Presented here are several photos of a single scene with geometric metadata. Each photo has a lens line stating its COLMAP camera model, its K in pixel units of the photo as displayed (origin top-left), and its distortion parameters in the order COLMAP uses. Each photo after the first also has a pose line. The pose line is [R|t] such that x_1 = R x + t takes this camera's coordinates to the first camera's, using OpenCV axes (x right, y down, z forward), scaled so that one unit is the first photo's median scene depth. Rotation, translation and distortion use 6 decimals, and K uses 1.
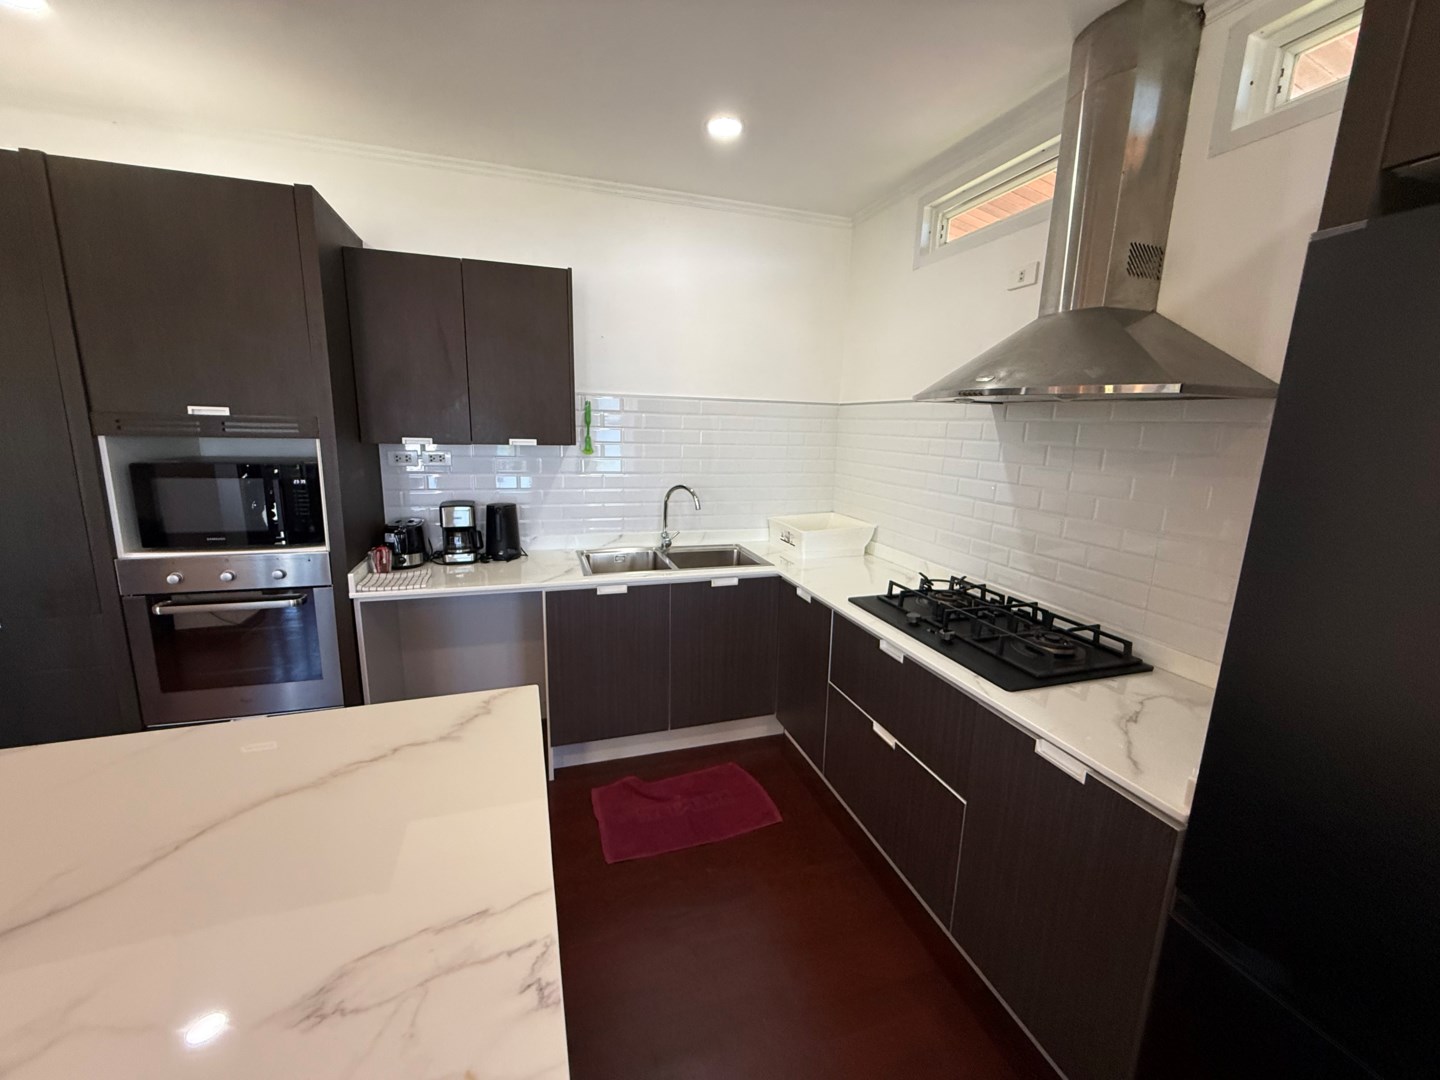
lens RADIAL K [[572.5, 0, 718.5], [0, 572.5, 537.4], [0, 0, 1]] dist [-0.002389, -0.000269]
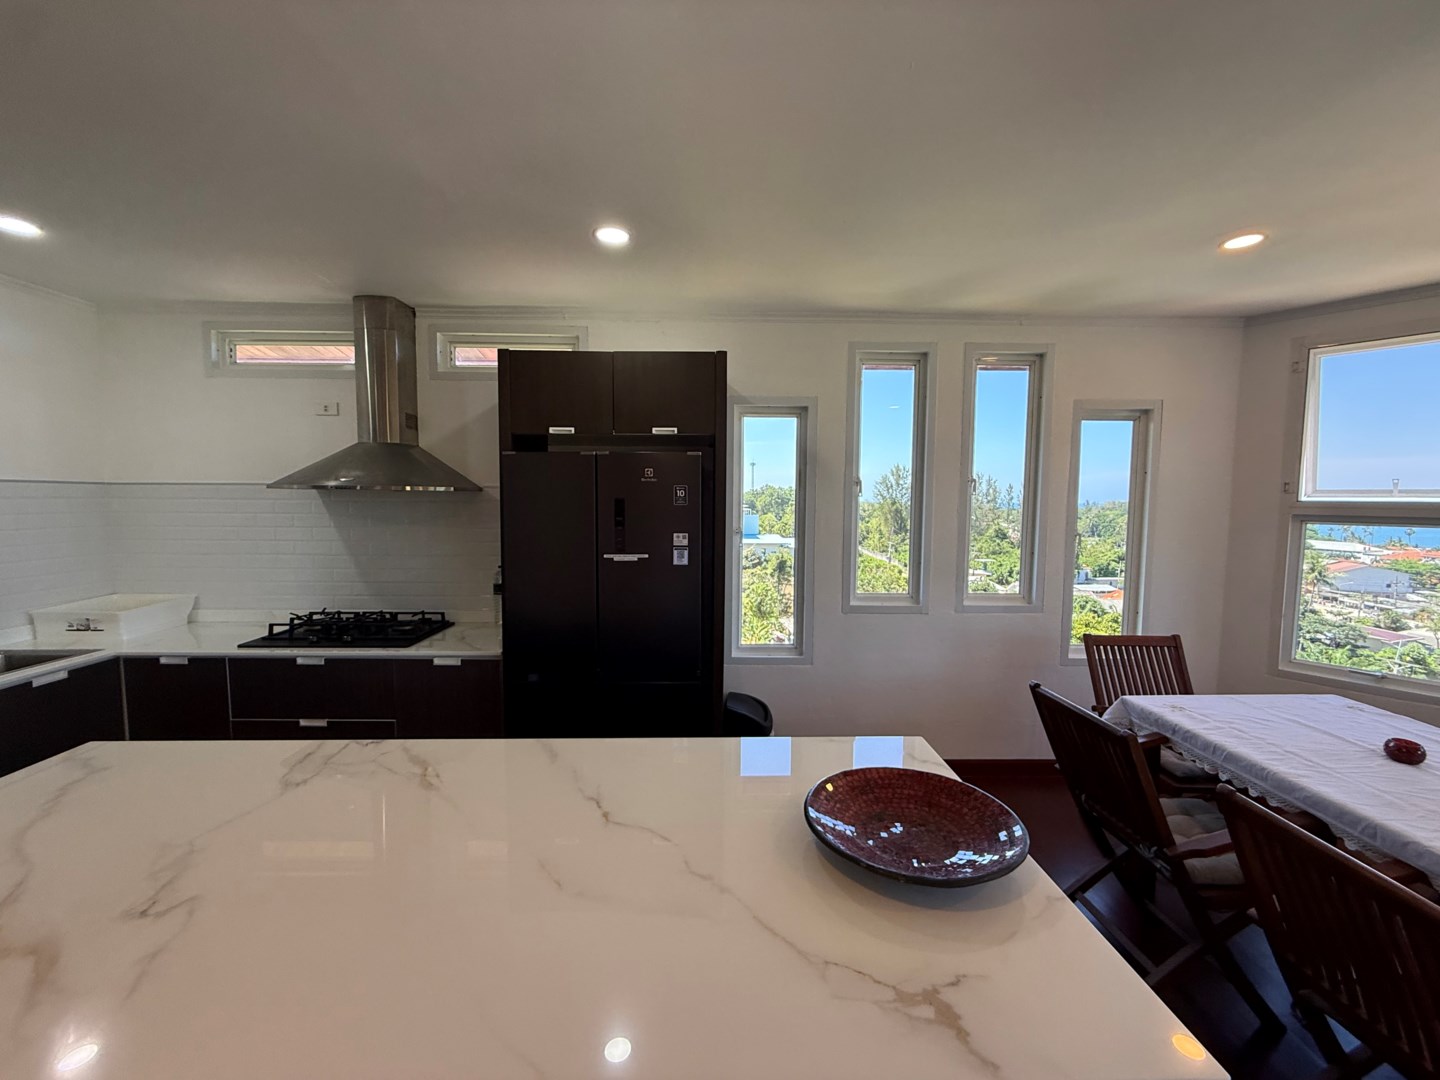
lens RADIAL K [[572.5, 0, 718.5], [0, 572.5, 537.4], [0, 0, 1]] dist [-0.002389, -0.000269]
pose [[0.289908, -0.087435, 0.953052, -0.567139], [0.188092, 0.981602, 0.032838, 0.029632], [-0.938389, 0.169742, 0.301020, -0.344184]]
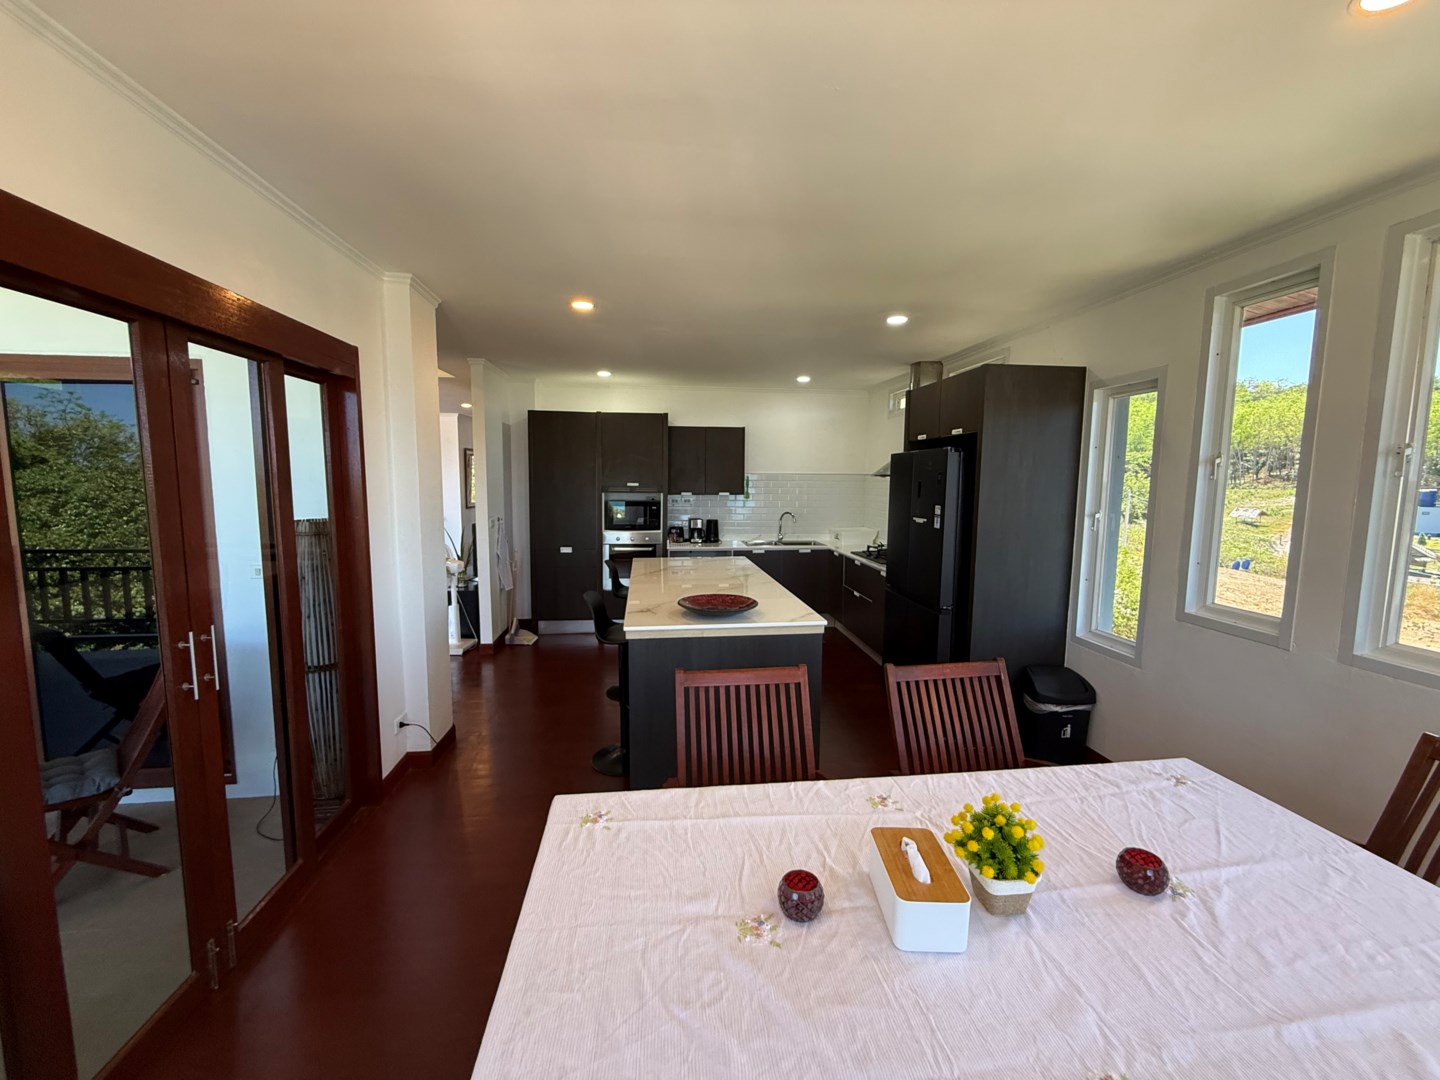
lens RADIAL K [[572.5, 0, 718.5], [0, 572.5, 537.4], [0, 0, 1]] dist [-0.002389, -0.000269]
pose [[0.980513, 0.002211, -0.196442, 0.134064], [-0.021493, 0.995142, -0.096080, 0.274959], [0.195276, 0.098430, 0.975797, -1.490110]]
